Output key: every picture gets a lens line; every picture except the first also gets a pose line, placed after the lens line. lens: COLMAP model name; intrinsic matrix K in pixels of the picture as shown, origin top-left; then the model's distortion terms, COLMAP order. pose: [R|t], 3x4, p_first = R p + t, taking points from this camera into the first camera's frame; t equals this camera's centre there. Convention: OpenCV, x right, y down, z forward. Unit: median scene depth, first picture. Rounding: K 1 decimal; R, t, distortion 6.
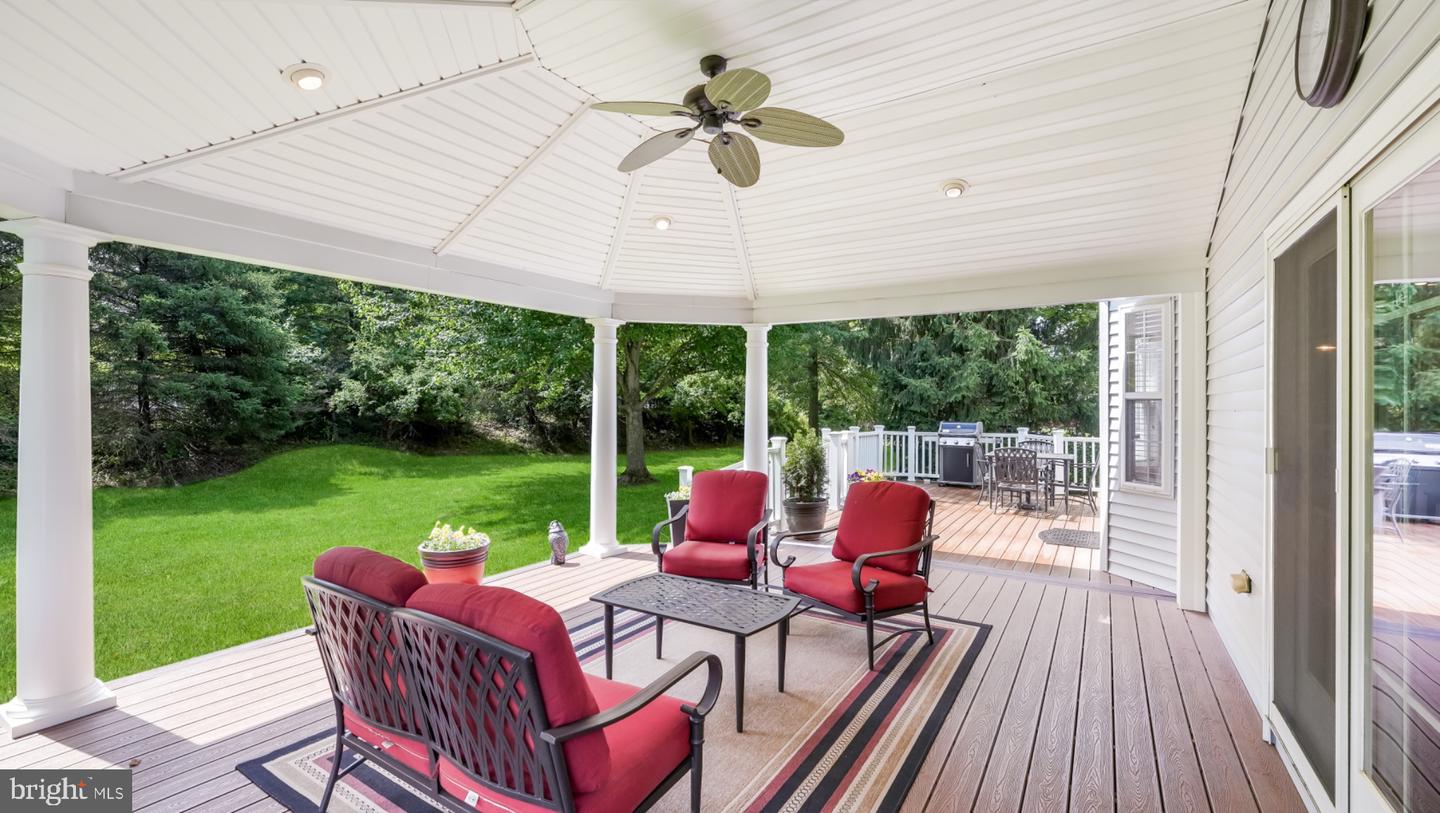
lens RADIAL K [[625.6, 0, 729.6], [0, 625.6, 402.1], [0, 0, 1]] dist [-0.002205, -0.000092]
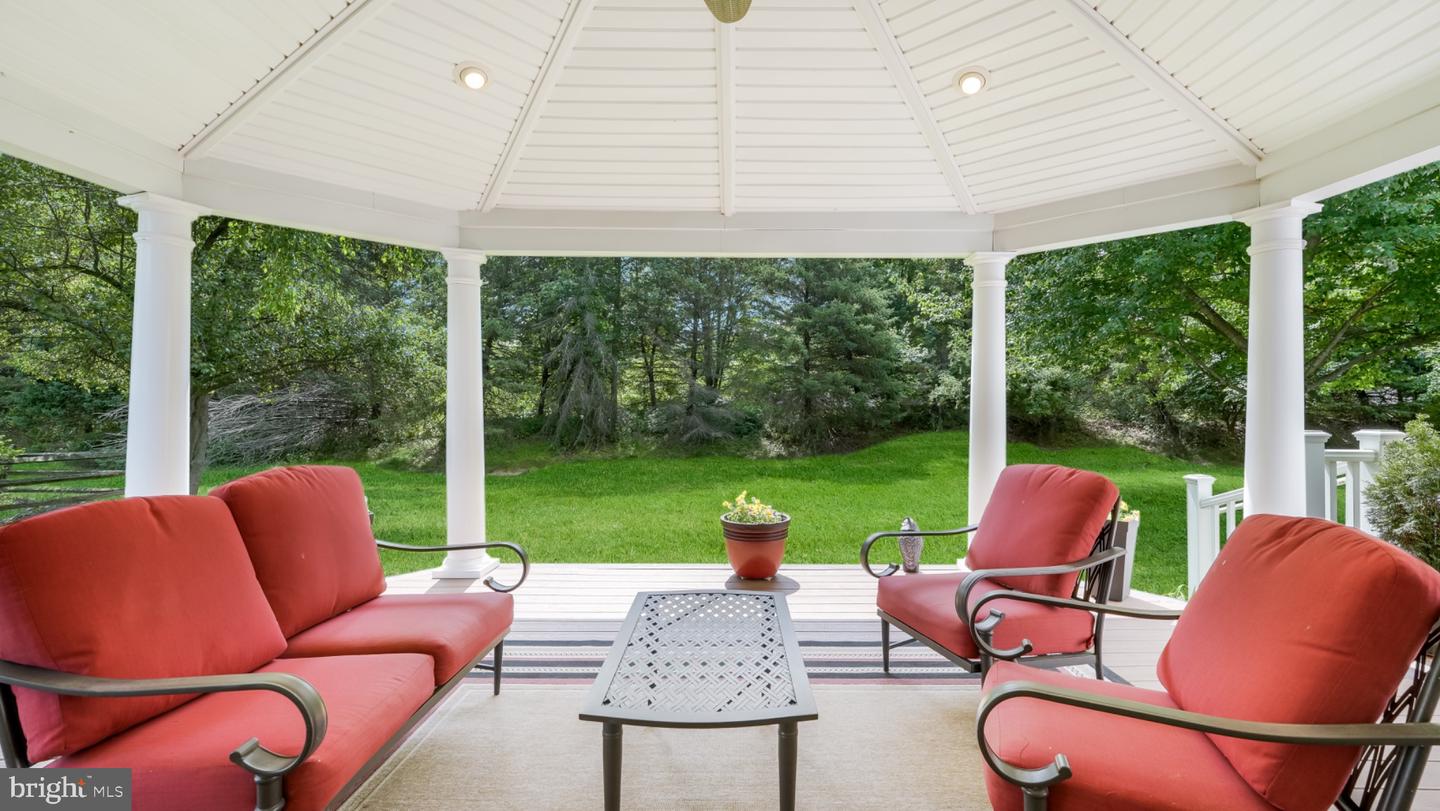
lens RADIAL K [[603.3, 0, 724.0], [0, 603.3, 400.6], [0, 0, 1]] dist [0.000483, -0.000233]
pose [[0.524052, -0.003111, -0.851681, 0.106333], [-0.002501, 0.999983, -0.005191, 0.018736], [0.851683, 0.004850, 0.524035, 0.160899]]
